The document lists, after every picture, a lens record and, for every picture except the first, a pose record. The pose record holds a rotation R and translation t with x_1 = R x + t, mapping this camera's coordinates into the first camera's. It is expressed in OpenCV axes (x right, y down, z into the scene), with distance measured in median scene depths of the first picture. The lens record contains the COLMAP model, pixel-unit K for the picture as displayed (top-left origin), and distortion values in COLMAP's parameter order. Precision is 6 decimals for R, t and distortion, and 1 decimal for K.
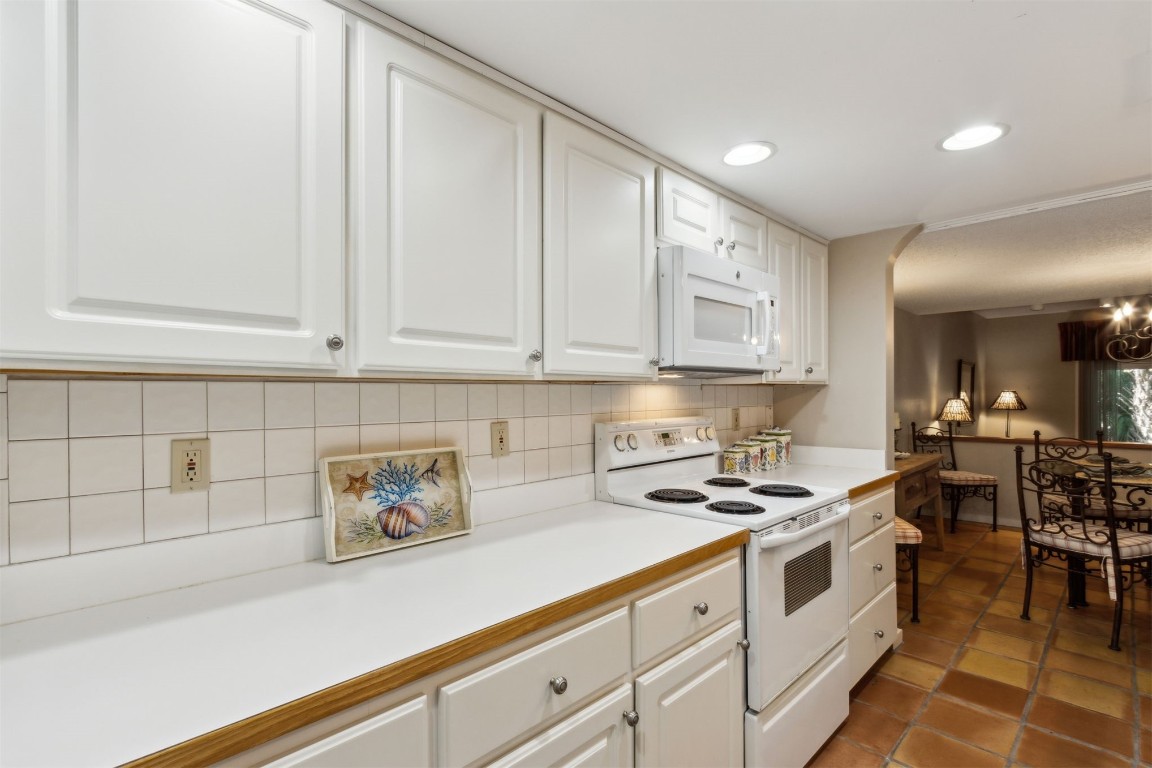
lens RADIAL K [[534.2, 0, 577.4], [0, 534.2, 394.4], [0, 0, 1]] dist [0.005722, 0.000342]
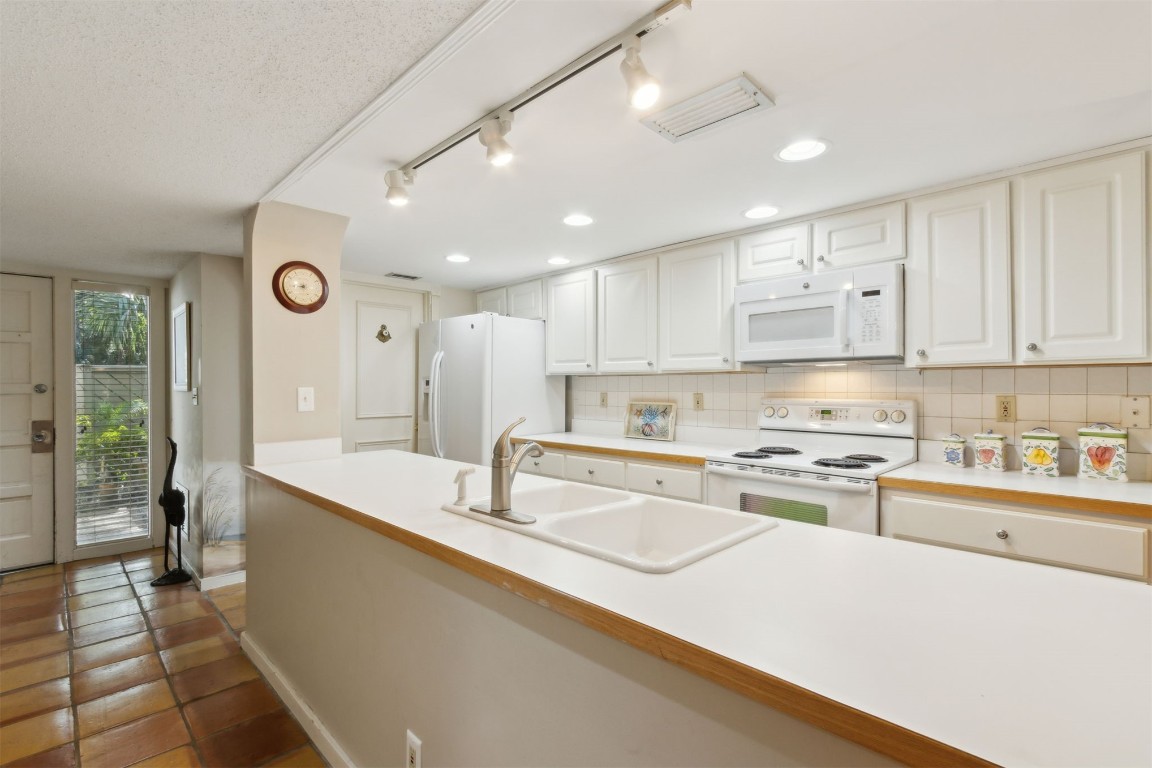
lens RADIAL K [[534.2, 0, 573.4], [0, 534.2, 385.1], [0, 0, 1]] dist [0.005722, 0.000342]
pose [[0.016577, 0.003653, -0.999856, 2.116819], [-0.003061, 0.999989, 0.003603, 0.015965], [0.999858, 0.003001, 0.016588, 0.570928]]
